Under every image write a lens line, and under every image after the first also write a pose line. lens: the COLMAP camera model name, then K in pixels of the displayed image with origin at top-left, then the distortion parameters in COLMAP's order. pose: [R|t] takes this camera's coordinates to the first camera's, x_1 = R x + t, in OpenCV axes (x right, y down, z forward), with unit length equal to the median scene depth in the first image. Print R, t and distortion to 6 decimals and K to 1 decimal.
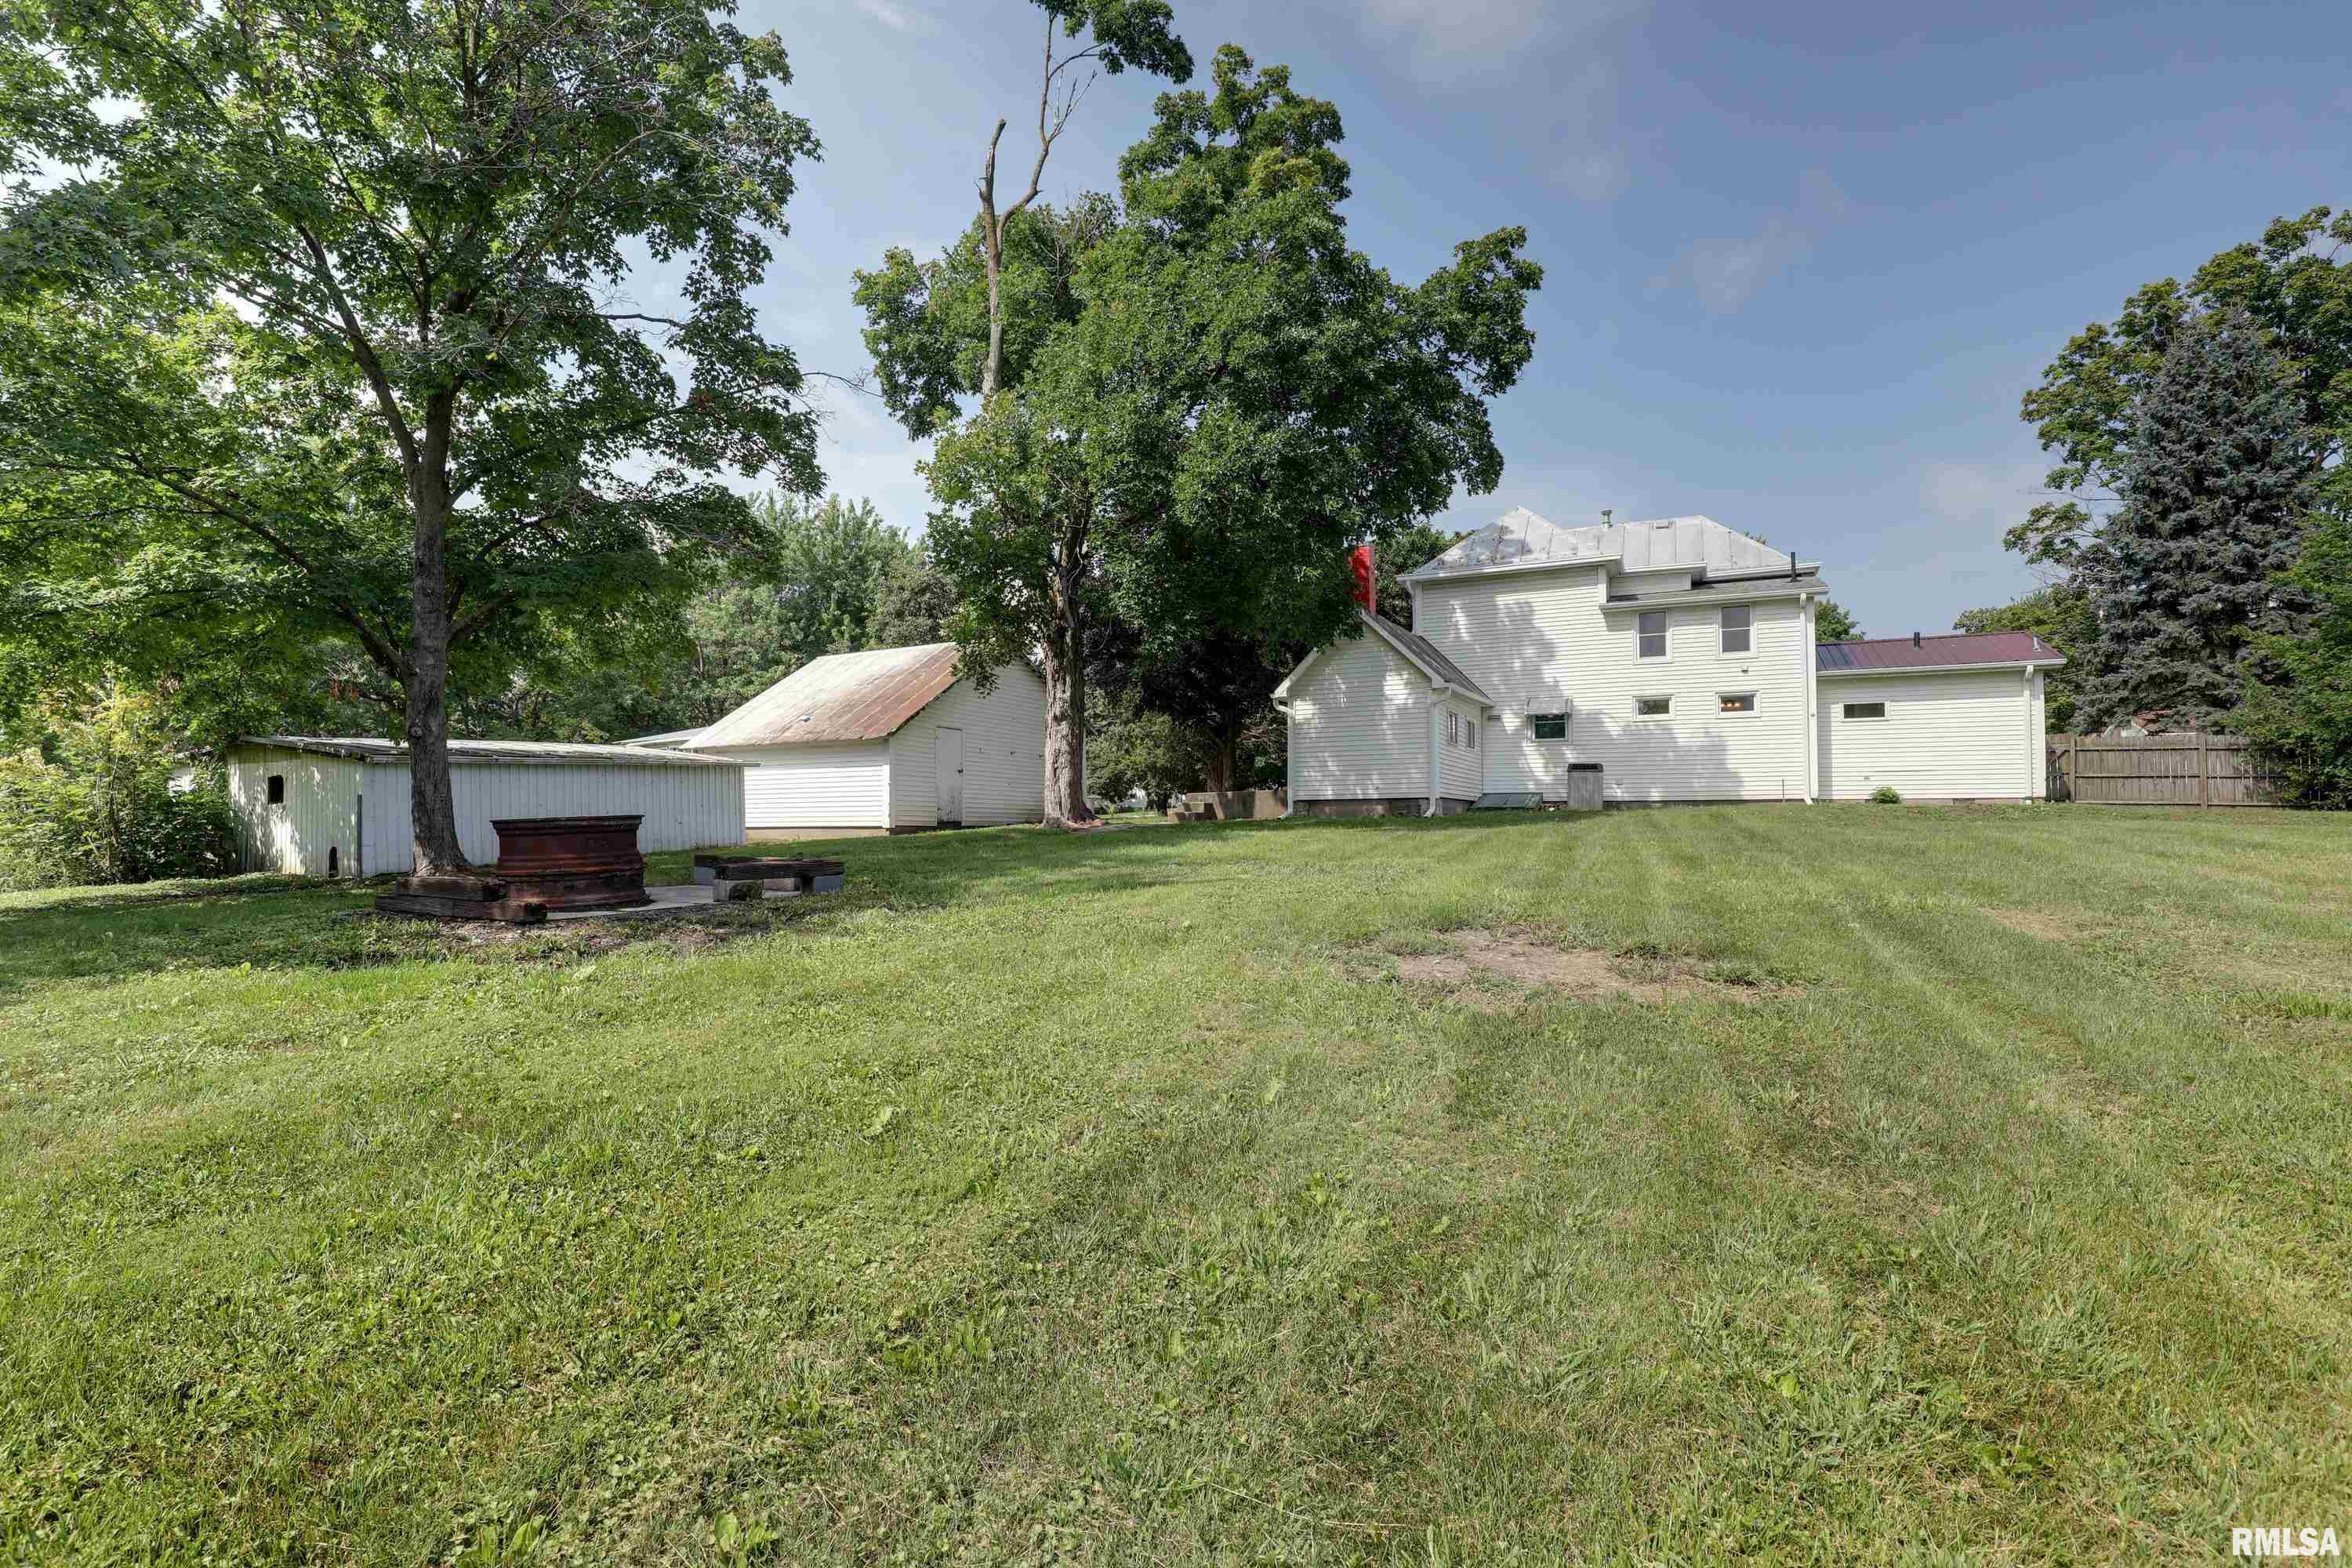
lens RADIAL K [[1103.5, 0, 1176.0], [0, 1103.5, 784.0], [0, 0, 1]] dist [-0.000820, -0.000203]
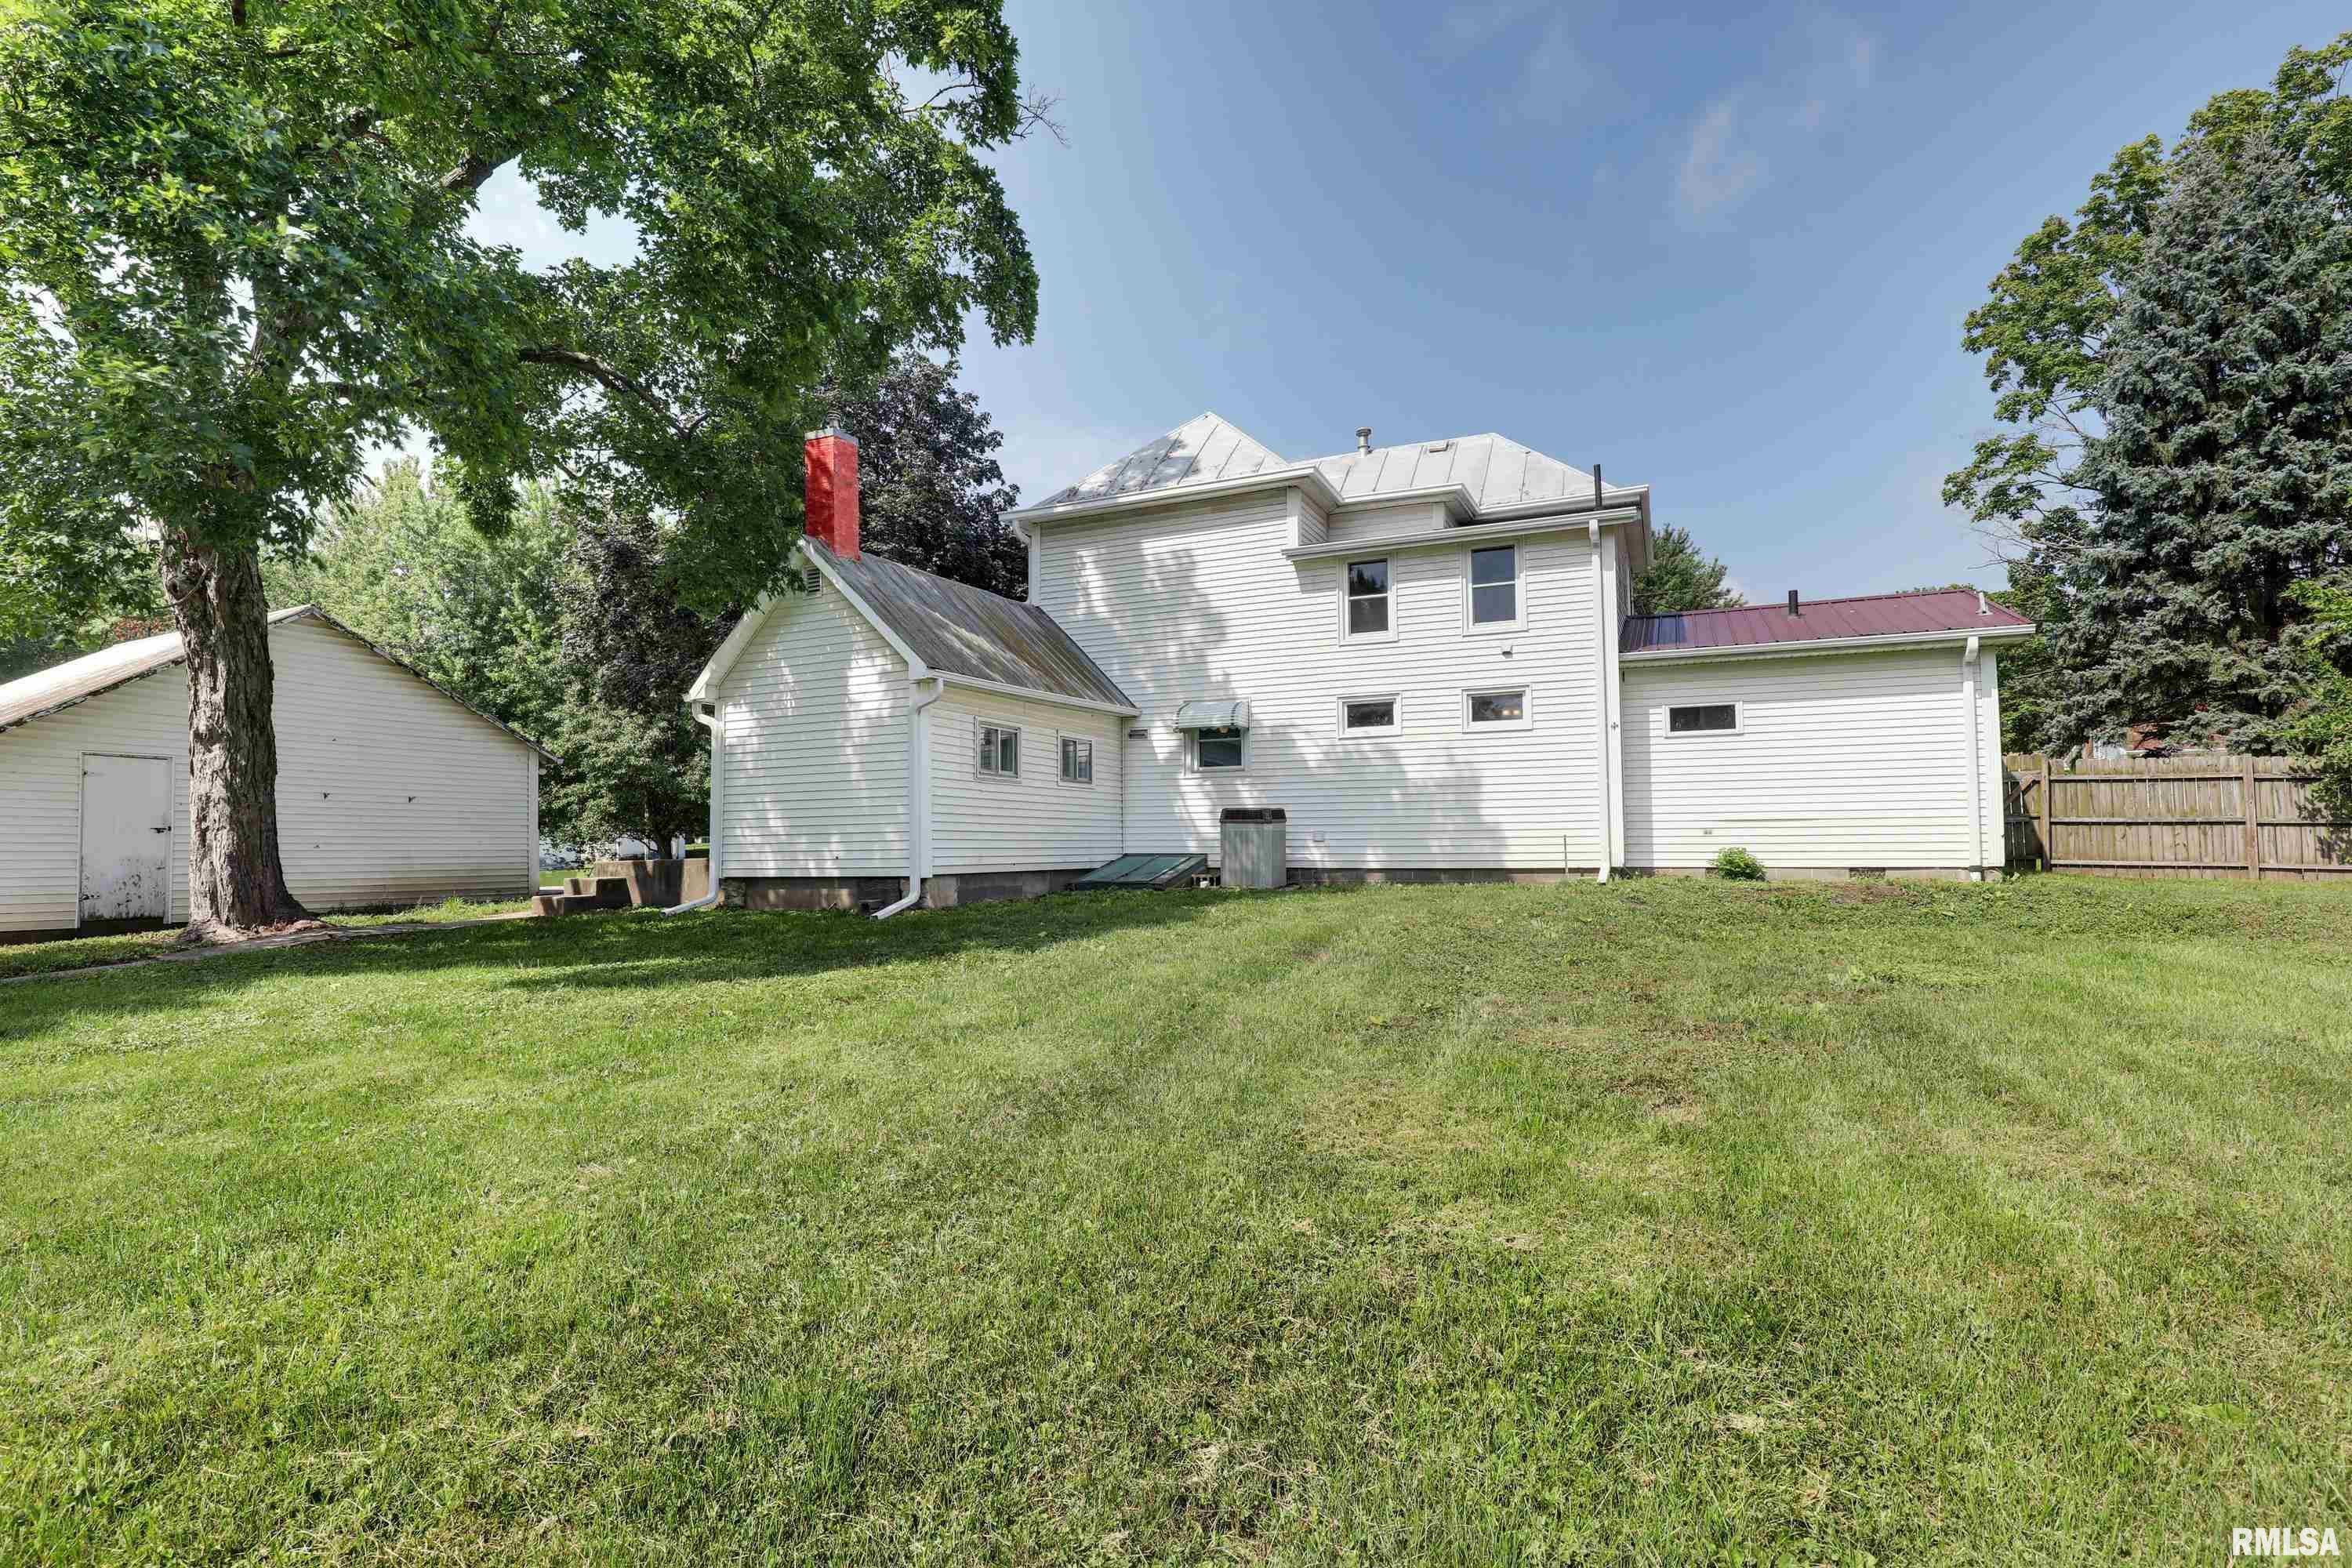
lens RADIAL K [[1101.6, 0, 1176.0], [0, 1101.6, 784.0], [0, 0, 1]] dist [-0.010254, 0.000971]
pose [[0.999794, -0.006015, 0.019404, 0.284224], [0.006397, 0.999786, -0.019683, -0.018512], [-0.019282, 0.019804, 0.999618, 0.358448]]
